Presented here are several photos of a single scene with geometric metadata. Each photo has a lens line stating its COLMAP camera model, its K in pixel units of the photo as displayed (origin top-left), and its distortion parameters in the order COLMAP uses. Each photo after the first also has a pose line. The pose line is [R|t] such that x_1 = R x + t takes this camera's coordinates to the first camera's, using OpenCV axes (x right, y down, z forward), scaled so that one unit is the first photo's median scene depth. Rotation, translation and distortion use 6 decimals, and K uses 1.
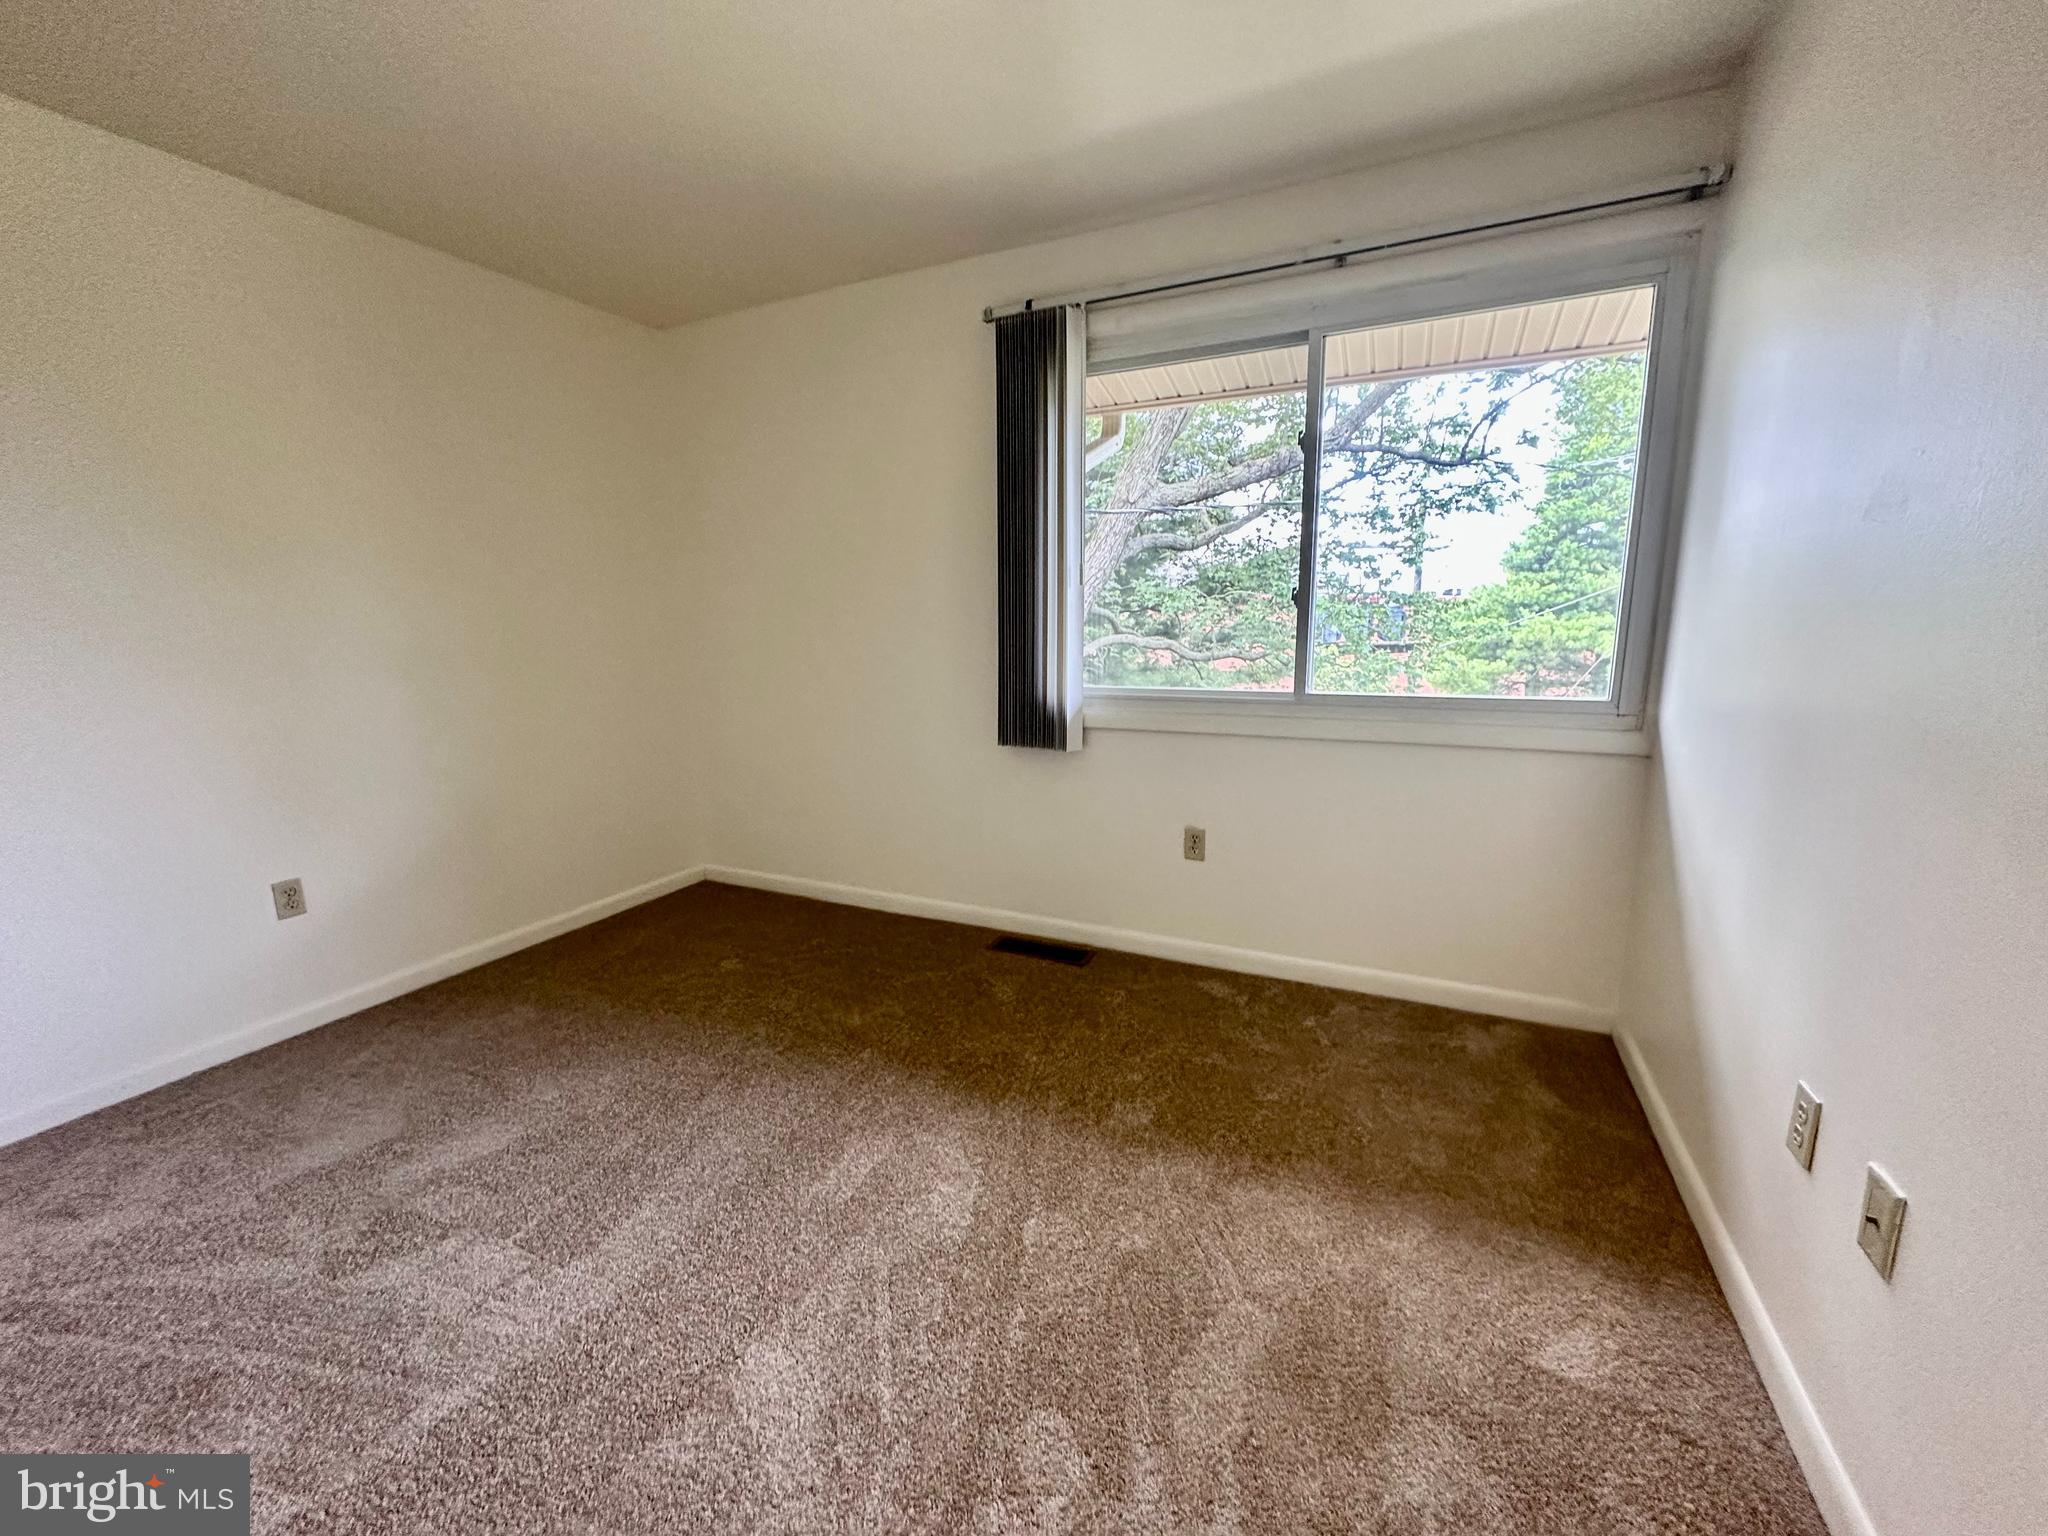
lens RADIAL K [[816.3, 0, 1024.0], [0, 816.3, 768.0], [0, 0, 1]] dist [-0.000717, -0.000375]
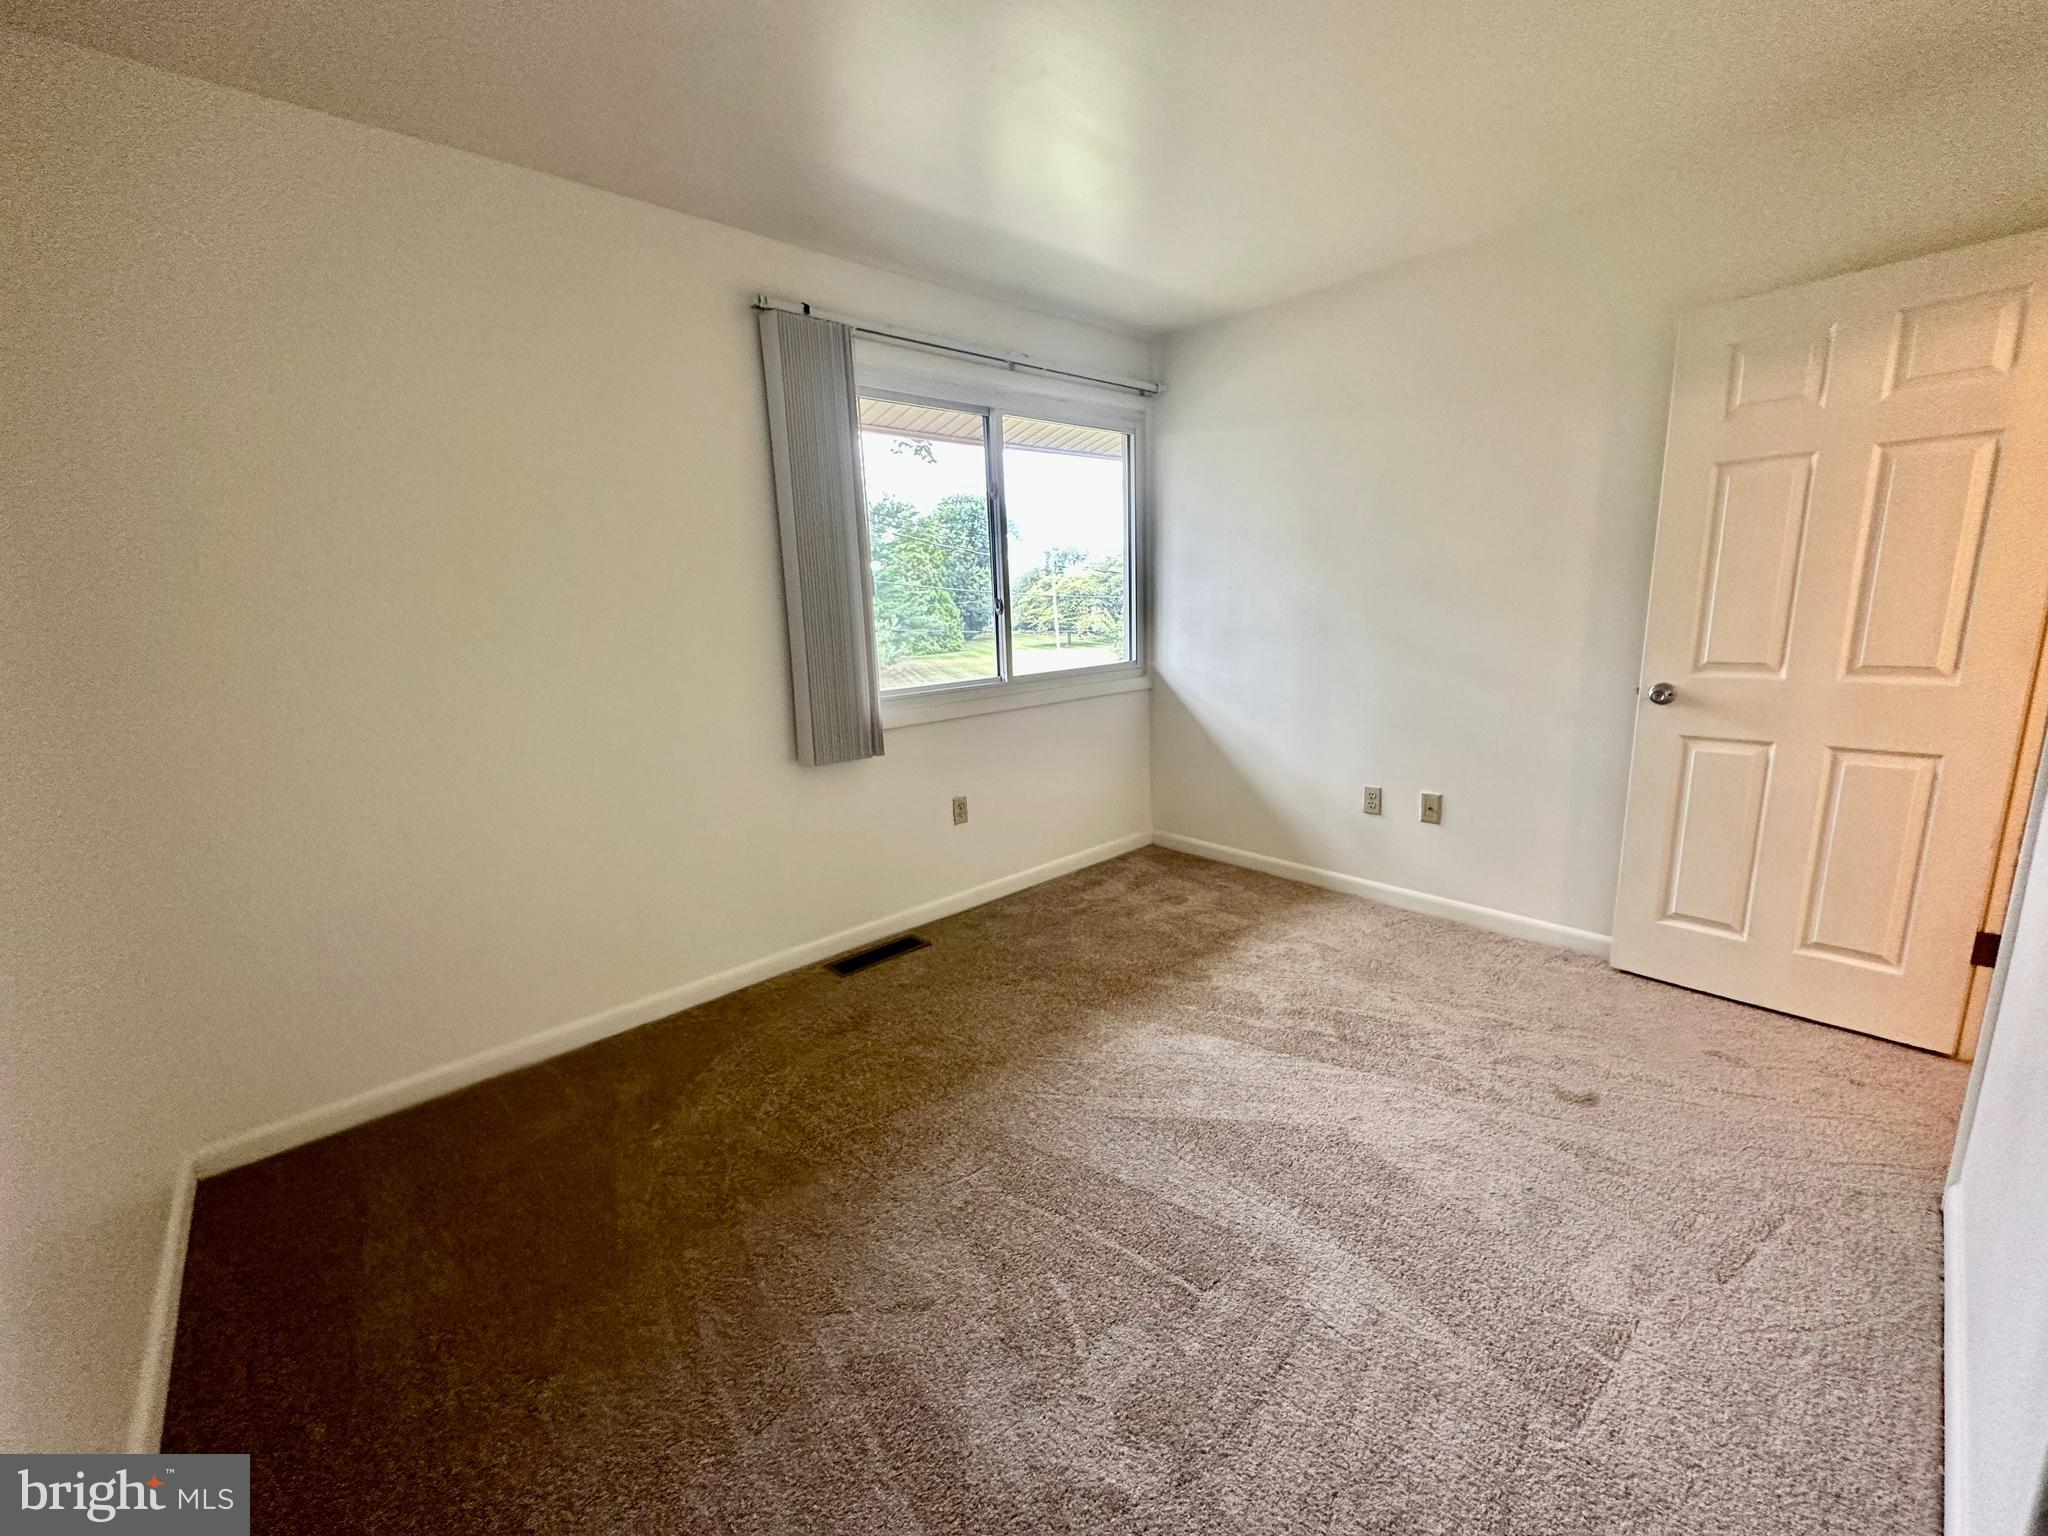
lens RADIAL K [[816.3, 0, 1024.0], [0, 816.3, 768.0], [0, 0, 1]] dist [-0.000717, -0.000375]
pose [[0.376961, -0.190540, 0.906419, -0.928101], [0.198334, 0.972518, 0.121952, -0.106511], [-0.904745, 0.133802, 0.404392, 0.465242]]
